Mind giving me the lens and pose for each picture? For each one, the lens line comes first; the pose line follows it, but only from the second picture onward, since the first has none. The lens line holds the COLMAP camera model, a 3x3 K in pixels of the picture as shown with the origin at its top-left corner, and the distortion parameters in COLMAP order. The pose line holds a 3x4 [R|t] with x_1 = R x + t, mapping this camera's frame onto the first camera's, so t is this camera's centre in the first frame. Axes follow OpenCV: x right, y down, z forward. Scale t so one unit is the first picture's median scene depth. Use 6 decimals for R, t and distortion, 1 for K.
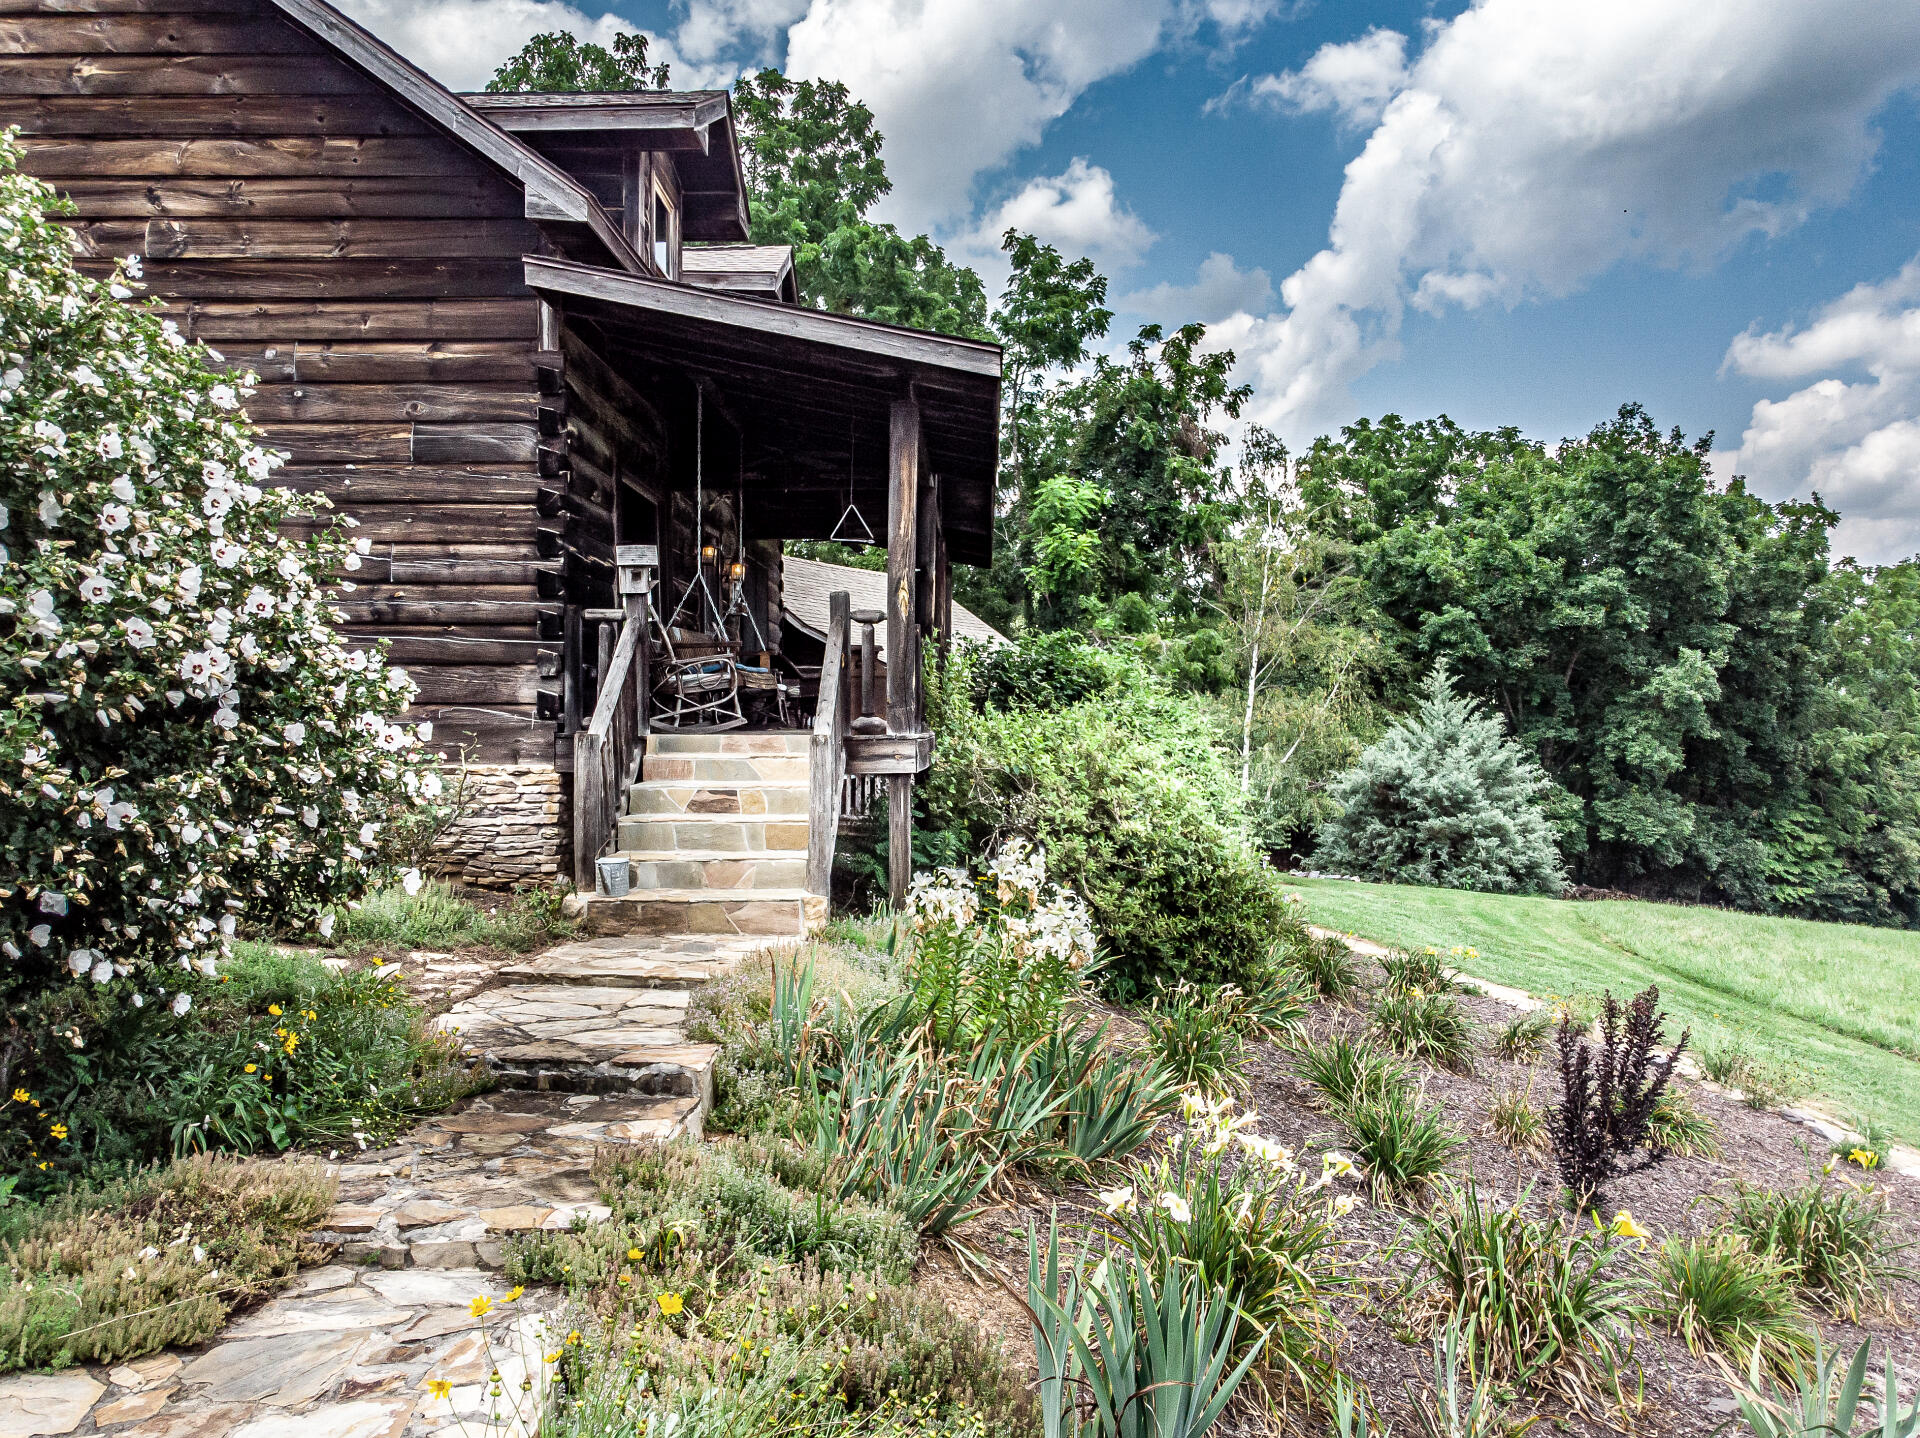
lens RADIAL K [[1461.1, 0, 885.6], [0, 1461.1, 723.0], [0, 0, 1]] dist [-0.003059, -0.002002]
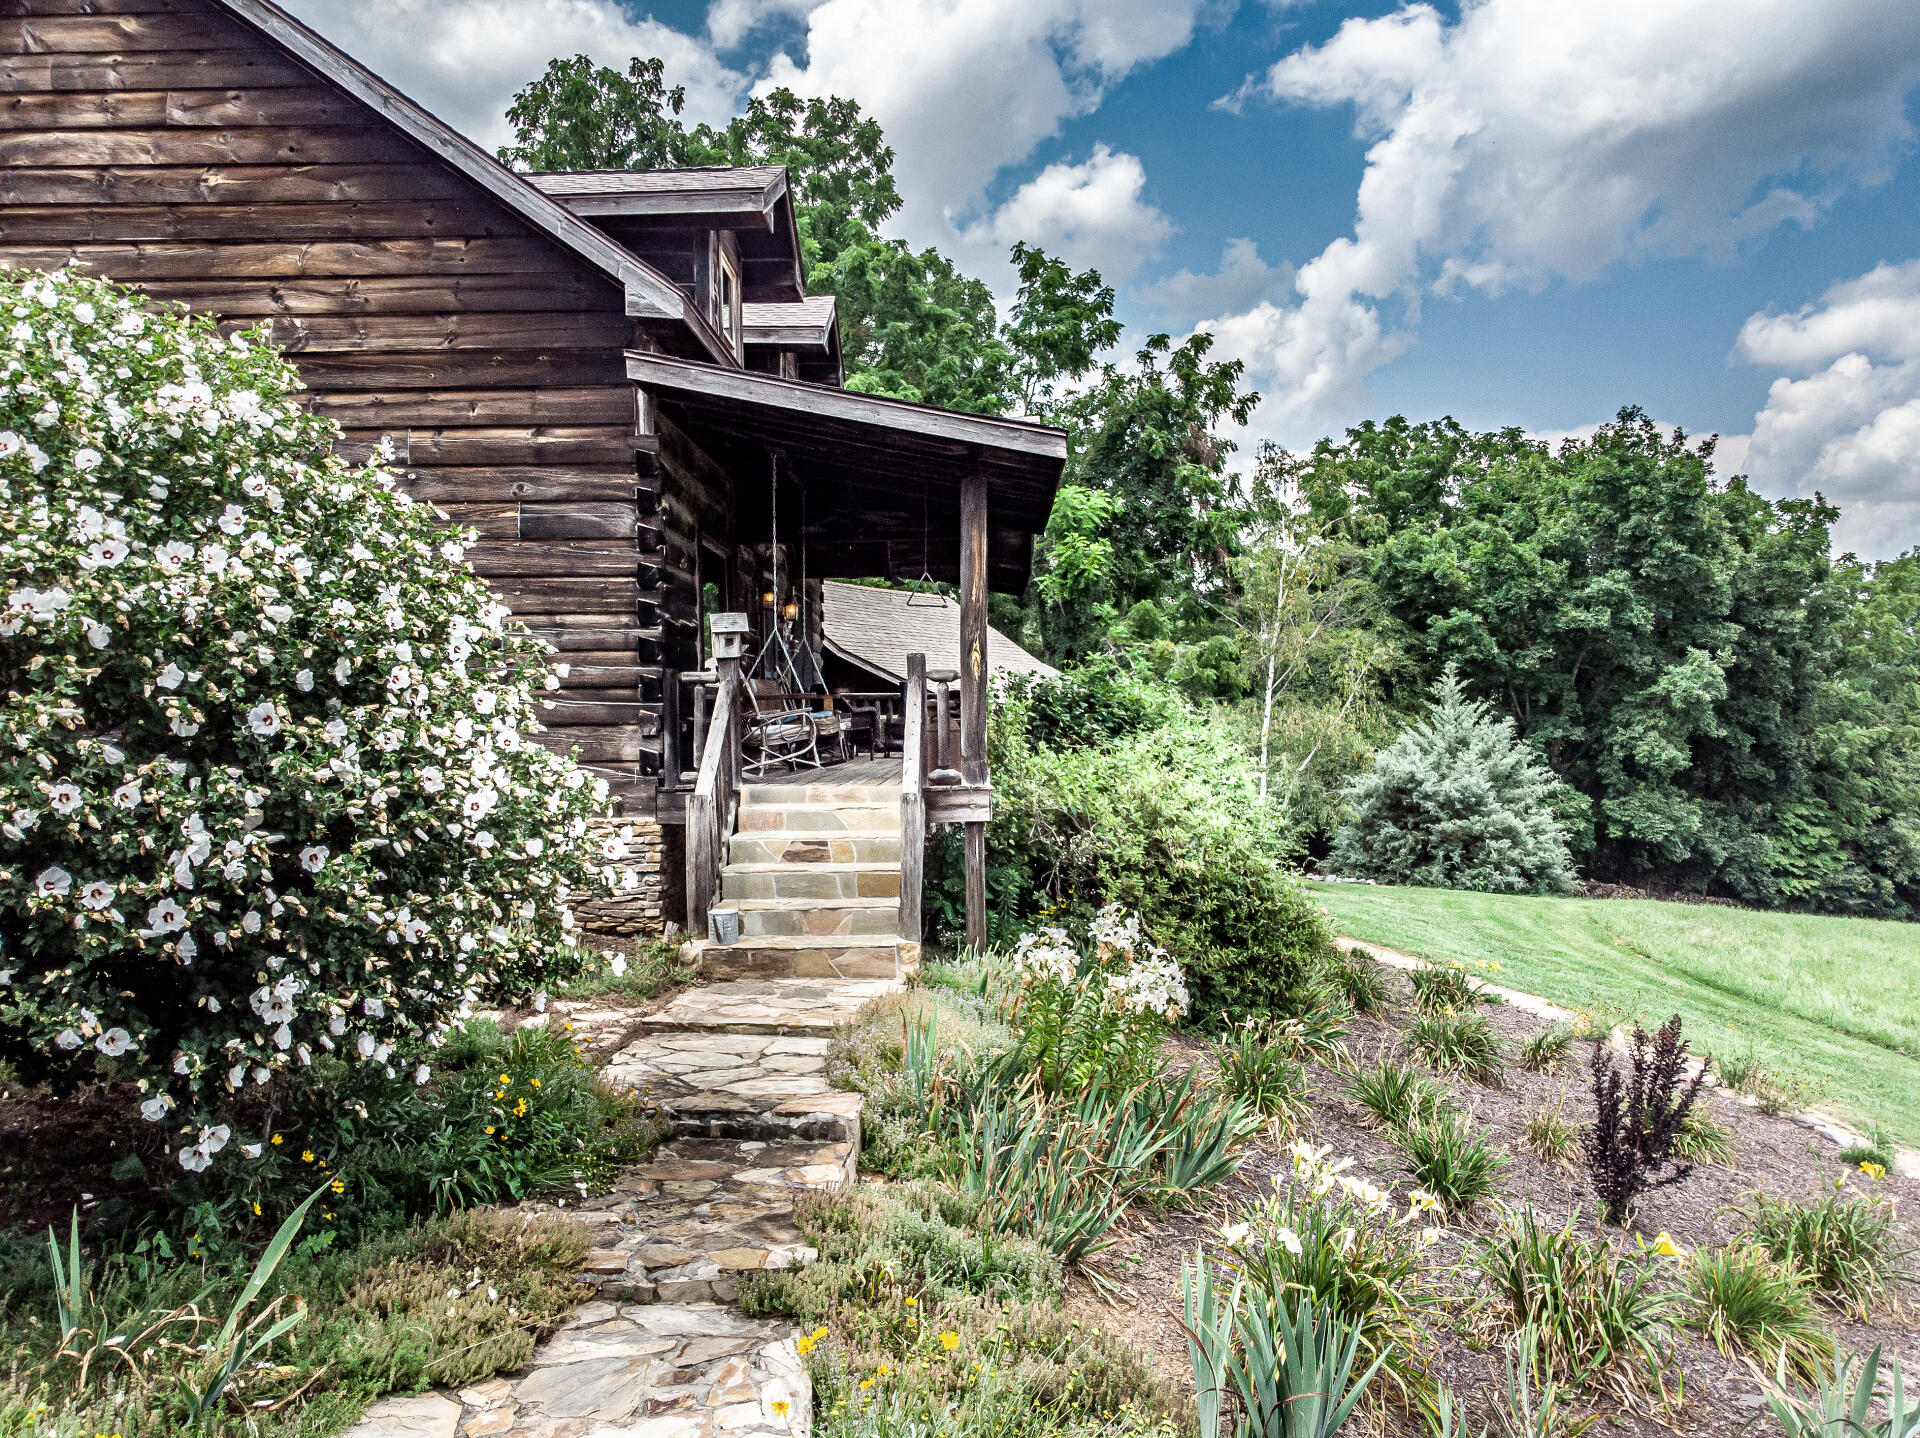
lens RADIAL K [[1470.1, 0, 875.0], [0, 1470.1, 720.3], [0, 0, 1]] dist [0.002202, -0.004251]
pose [[0.999910, -0.013143, -0.002571, -0.056035], [0.013159, 0.999894, 0.006186, -0.044466], [0.002490, -0.006219, 0.999978, -0.082323]]
